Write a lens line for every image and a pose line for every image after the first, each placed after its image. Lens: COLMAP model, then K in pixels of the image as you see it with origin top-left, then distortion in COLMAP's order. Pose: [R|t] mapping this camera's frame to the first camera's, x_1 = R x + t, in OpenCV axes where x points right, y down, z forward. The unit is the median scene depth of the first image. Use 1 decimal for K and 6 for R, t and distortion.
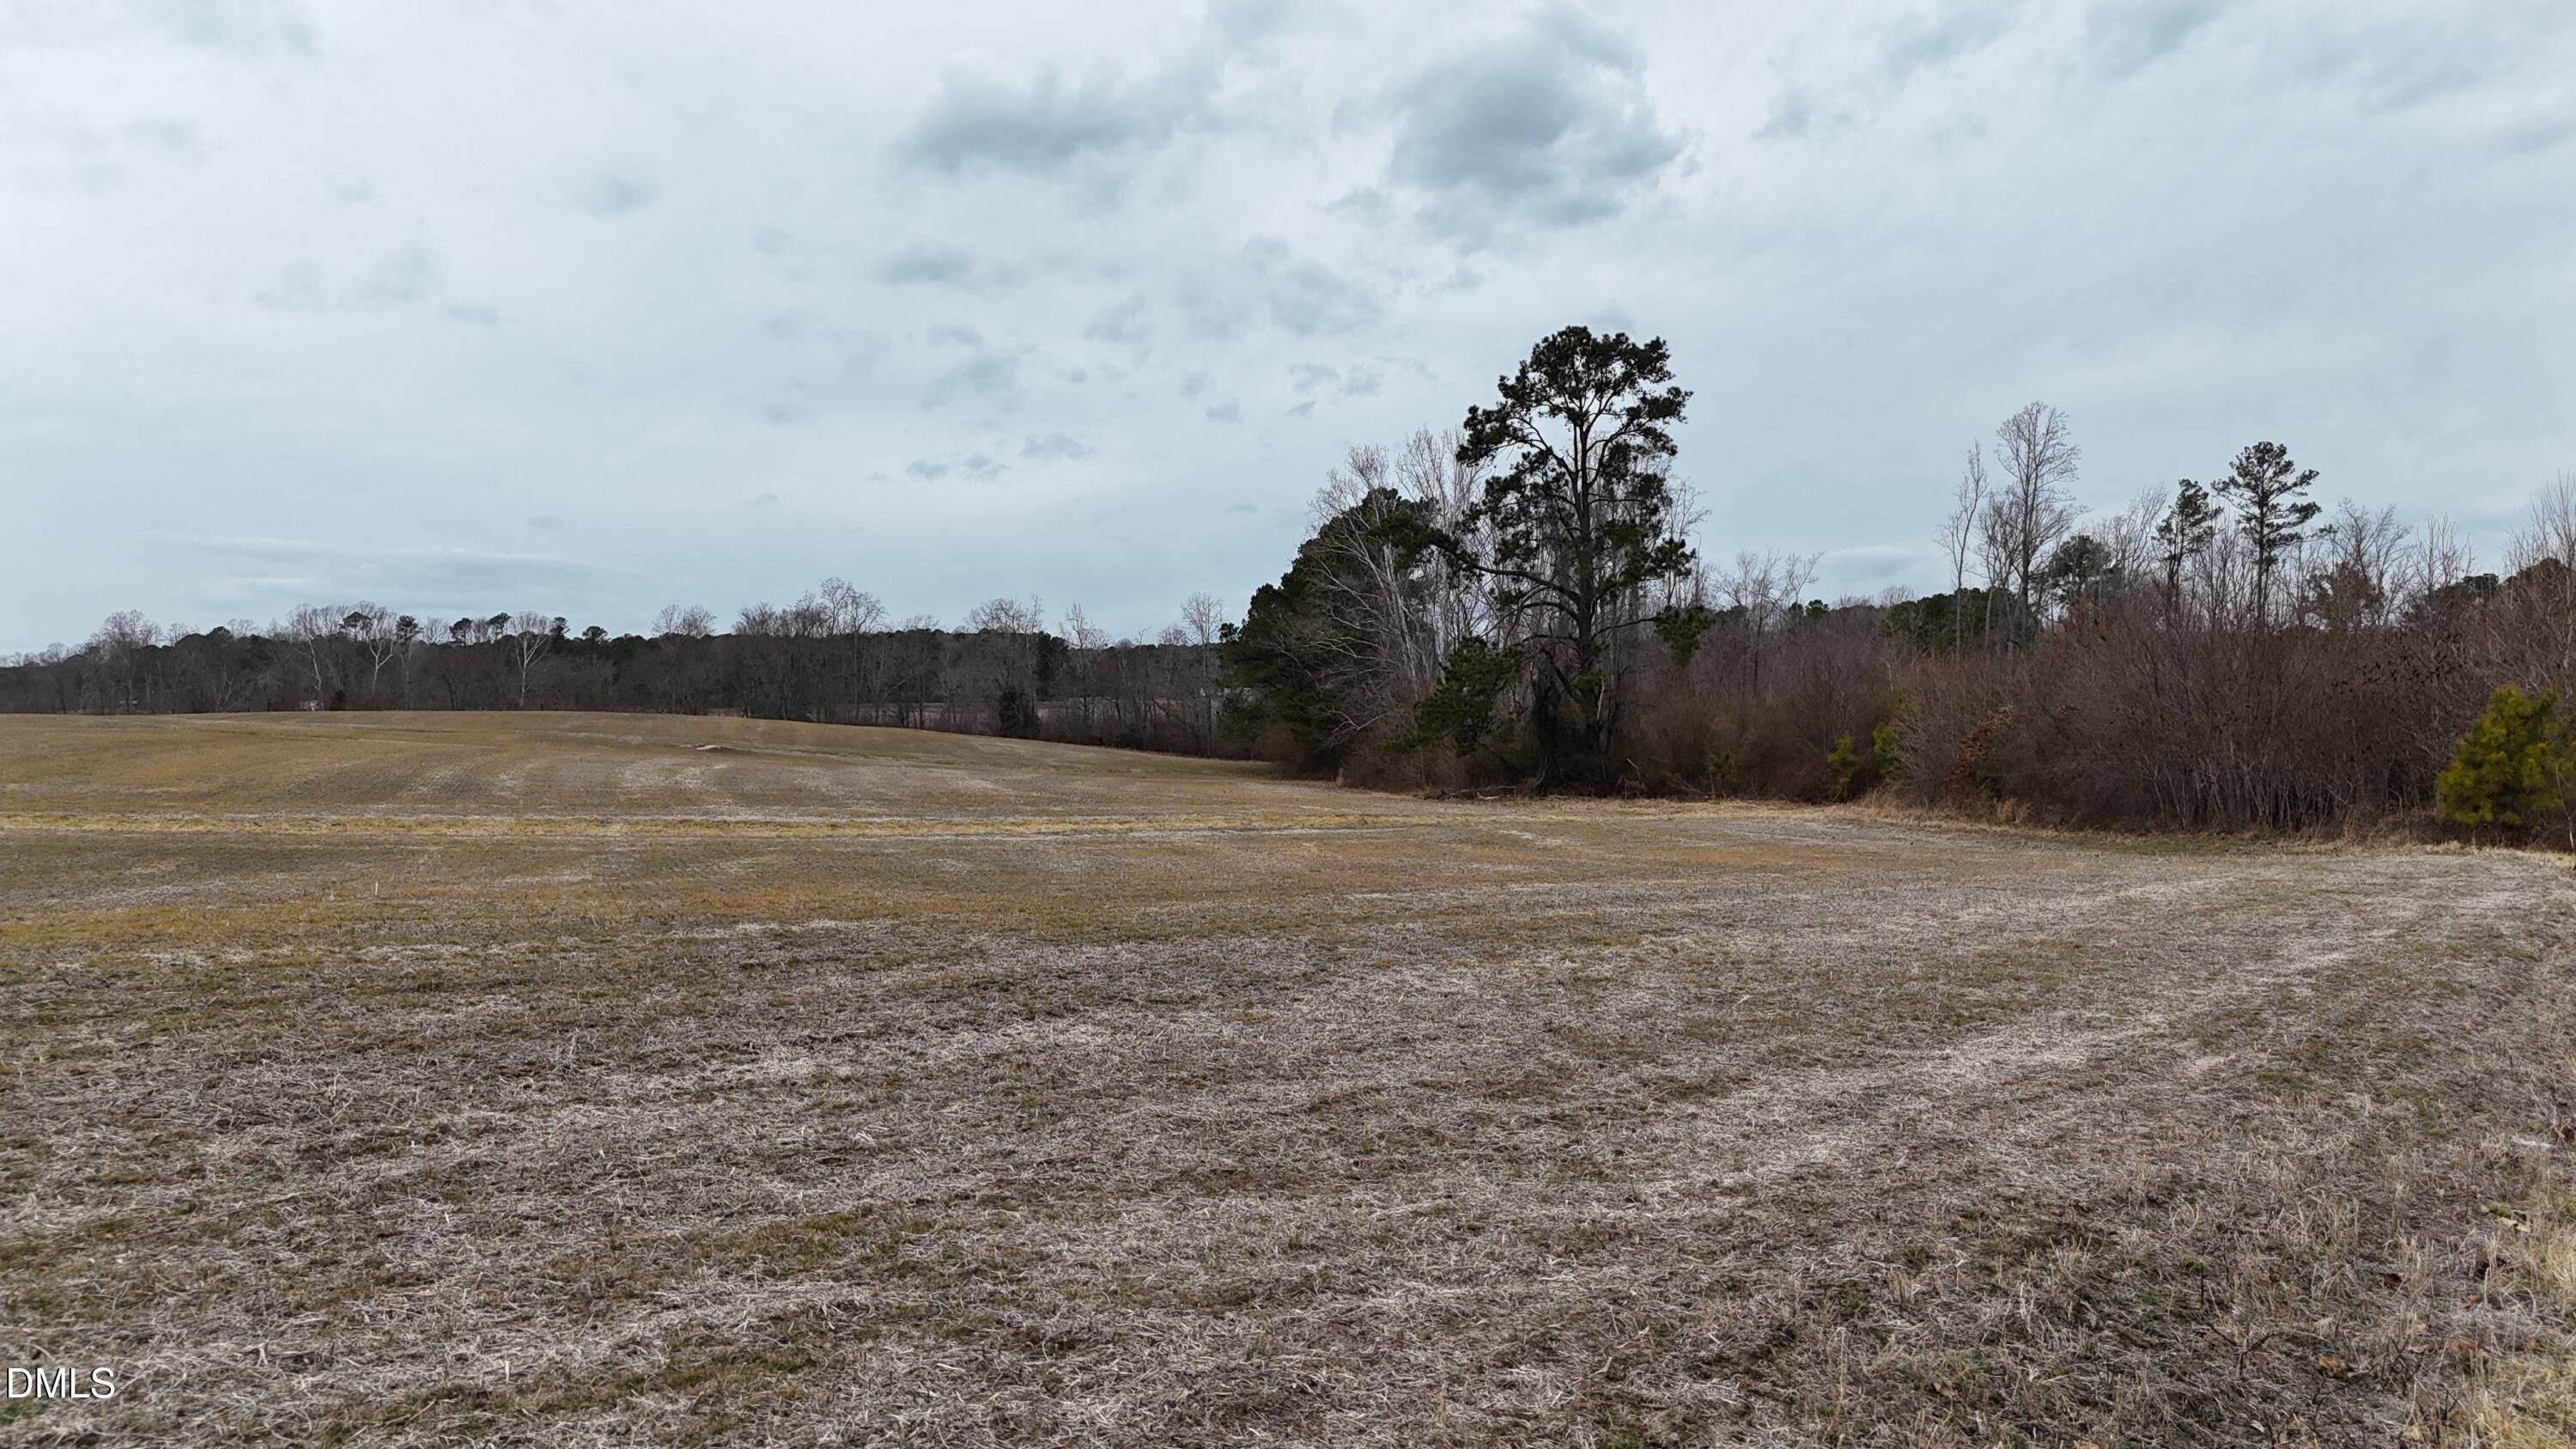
lens RADIAL K [[1873.7, 0, 1293.9], [0, 1873.7, 726.6], [0, 0, 1]] dist [0.170473, -0.353238]
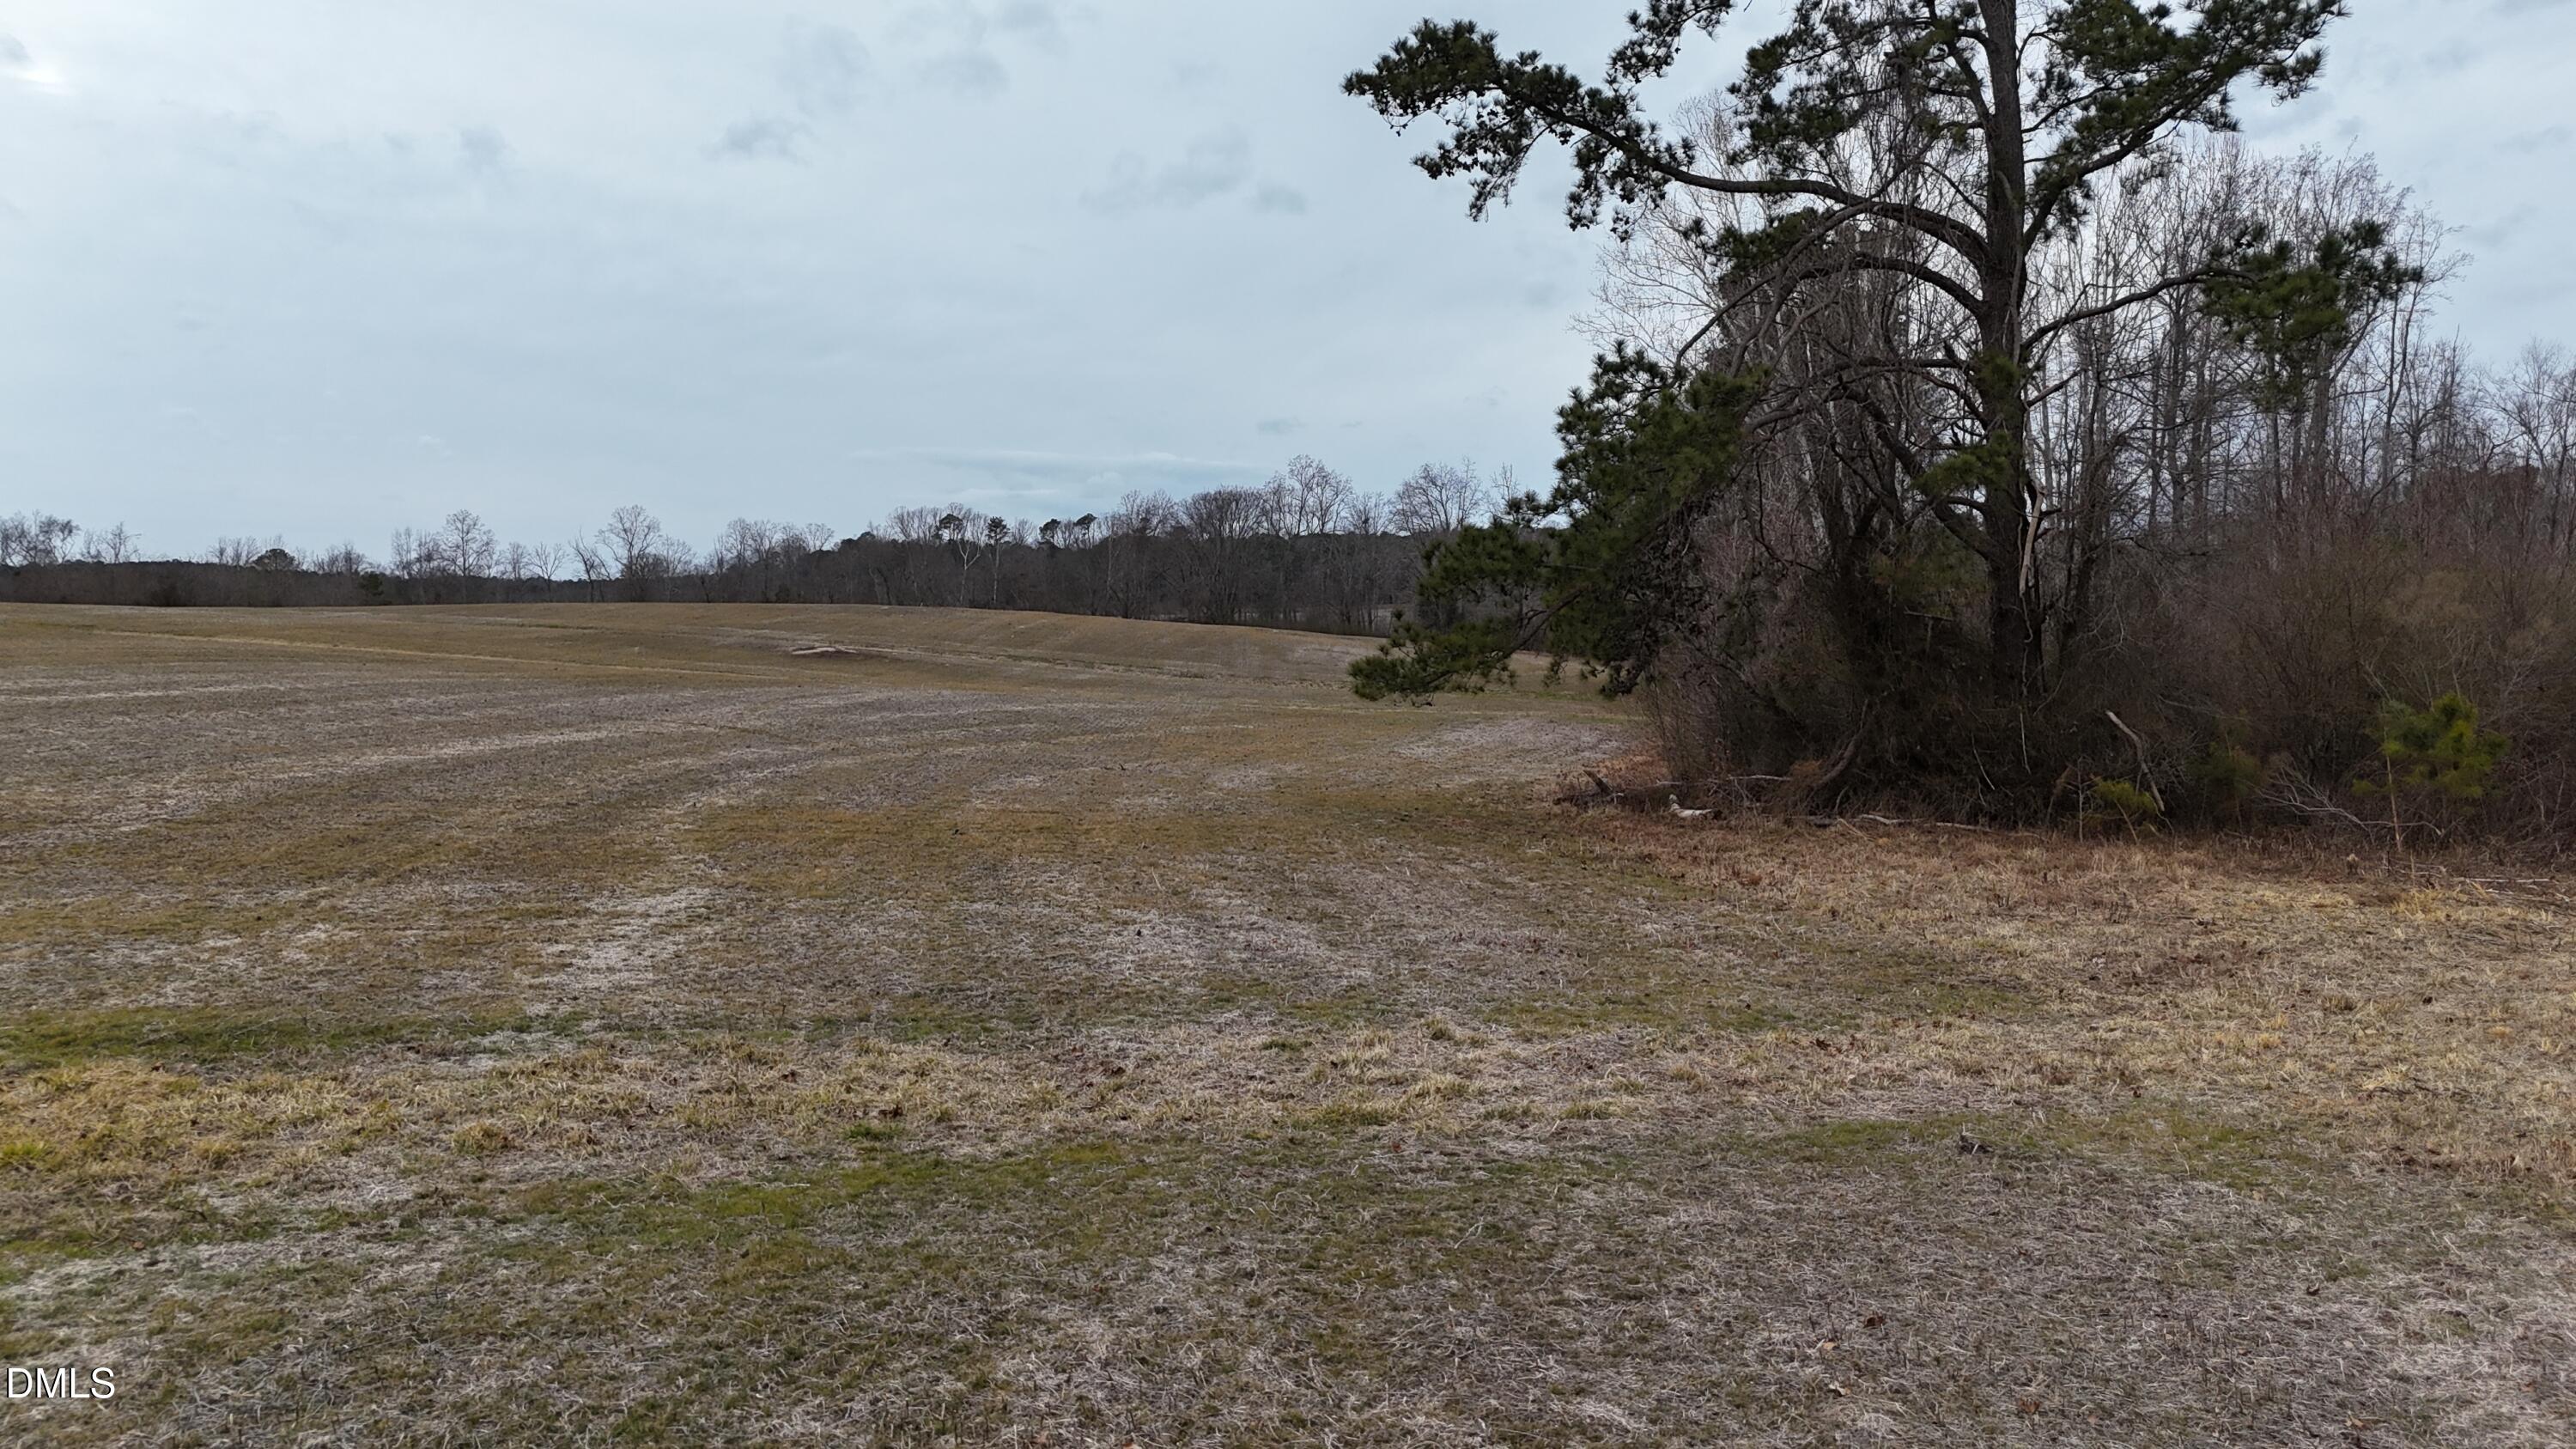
lens RADIAL K [[1881.2, 0, 1291.2], [0, 1881.2, 739.4], [0, 0, 1]] dist [0.074373, -0.068824]
pose [[0.942922, 0.022419, -0.332259, 0.149271], [-0.002836, 0.998236, 0.059305, 0.002219], [0.333002, -0.054978, 0.941322, 0.616640]]
